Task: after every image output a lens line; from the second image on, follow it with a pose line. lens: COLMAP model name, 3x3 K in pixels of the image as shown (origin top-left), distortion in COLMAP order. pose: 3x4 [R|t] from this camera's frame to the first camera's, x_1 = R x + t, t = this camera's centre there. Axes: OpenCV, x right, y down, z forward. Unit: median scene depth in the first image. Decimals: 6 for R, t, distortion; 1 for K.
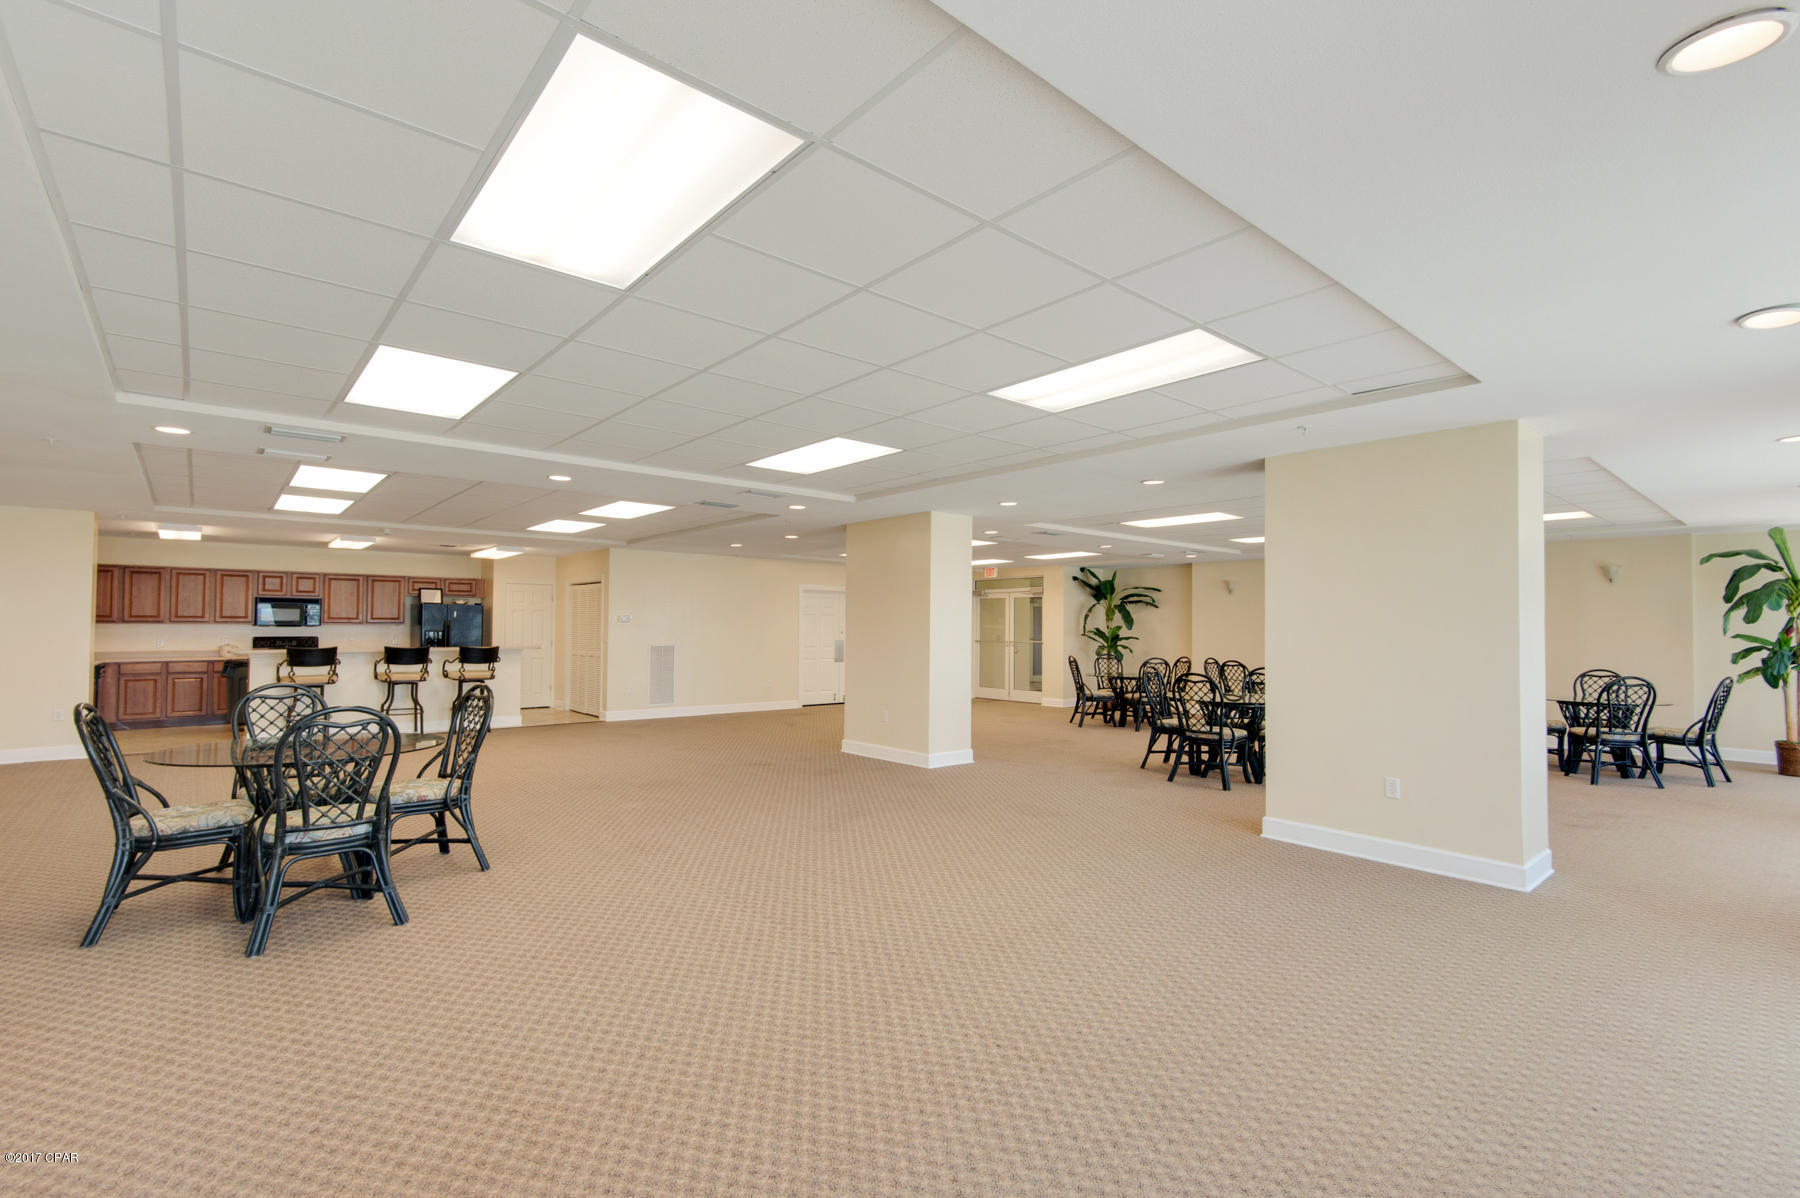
lens RADIAL K [[818.5, 0, 900.0], [0, 818.5, 599.0], [0, 0, 1]] dist [-0.044587, 0.007721]
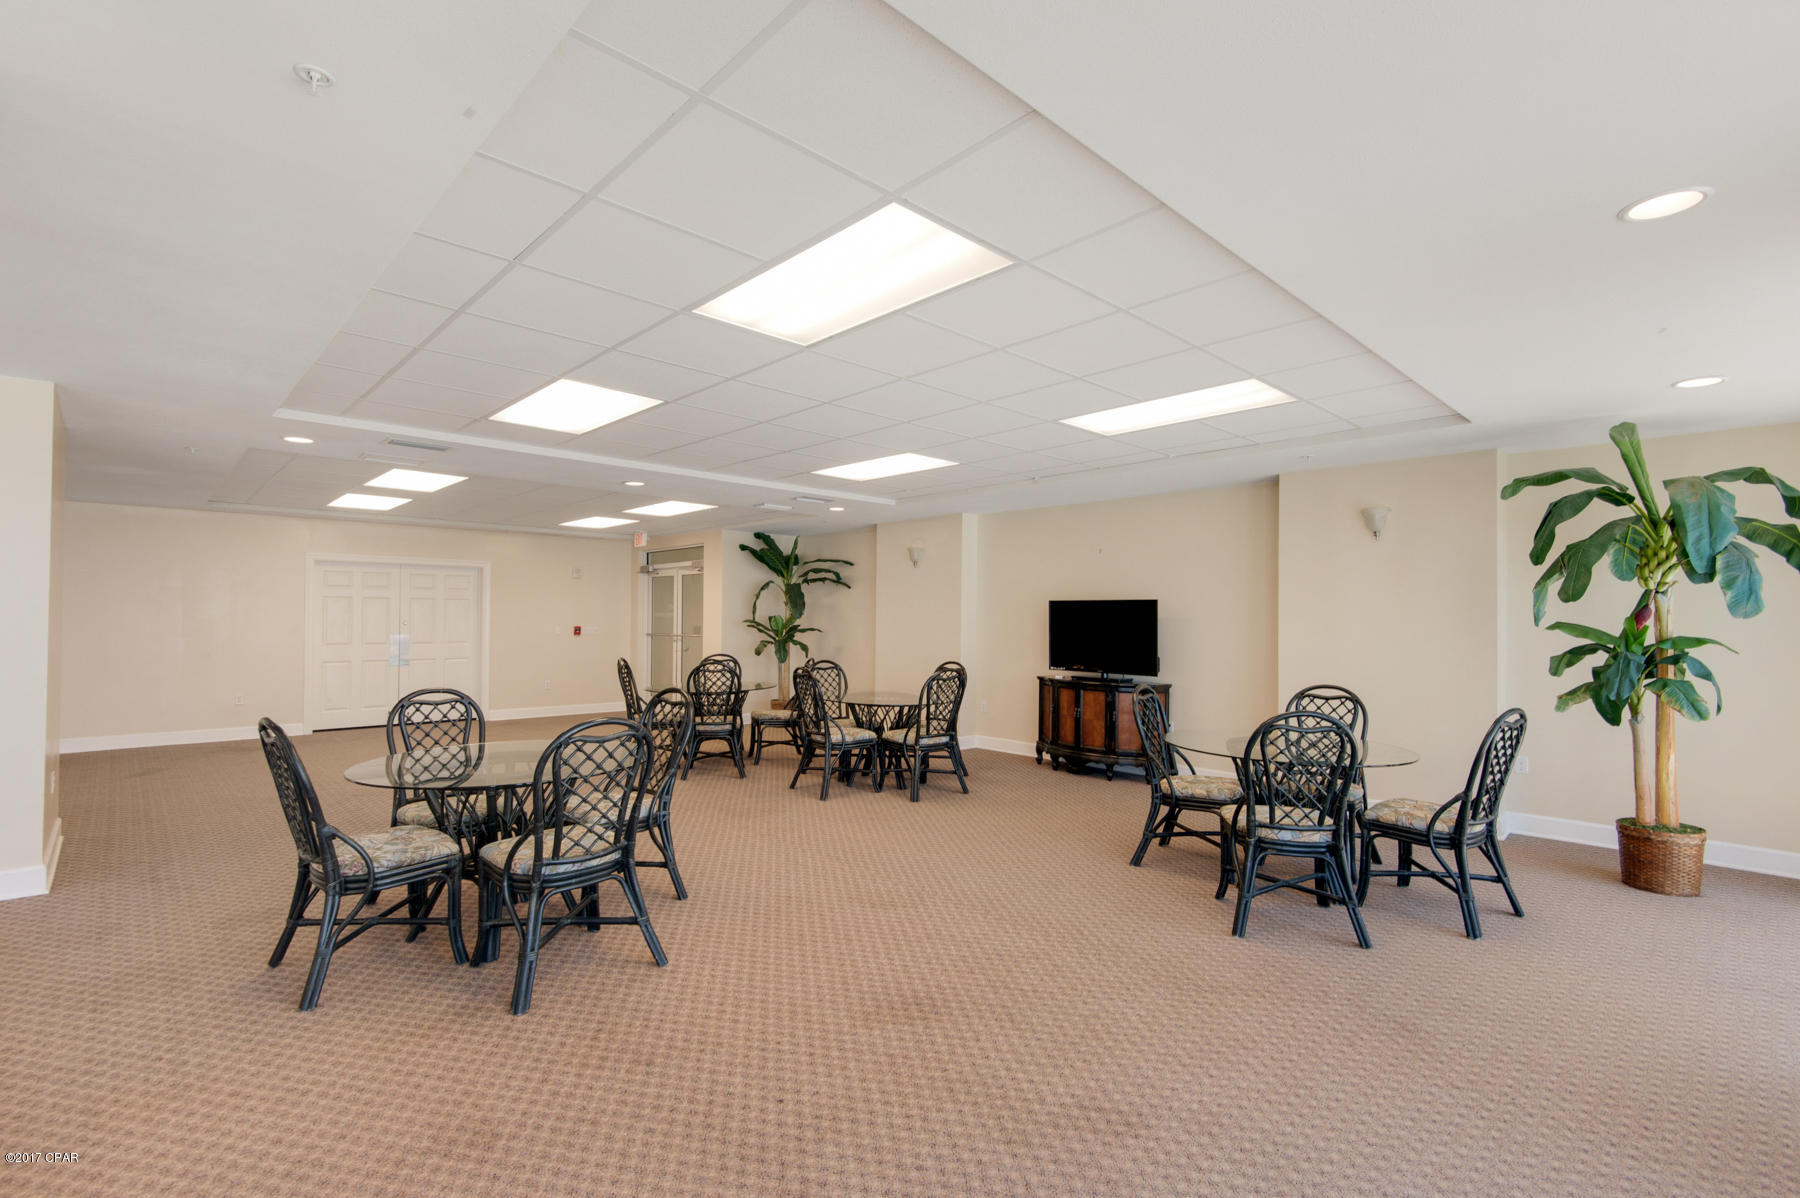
lens RADIAL K [[810.6, 0, 900.6], [0, 810.6, 603.2], [0, 0, 1]] dist [-0.033832, 0.000583]
pose [[0.998065, 0.002871, 0.062109, 0.583985], [-0.003825, 0.999876, 0.015244, 0.025241], [-0.062057, -0.015452, 0.997953, 0.484221]]
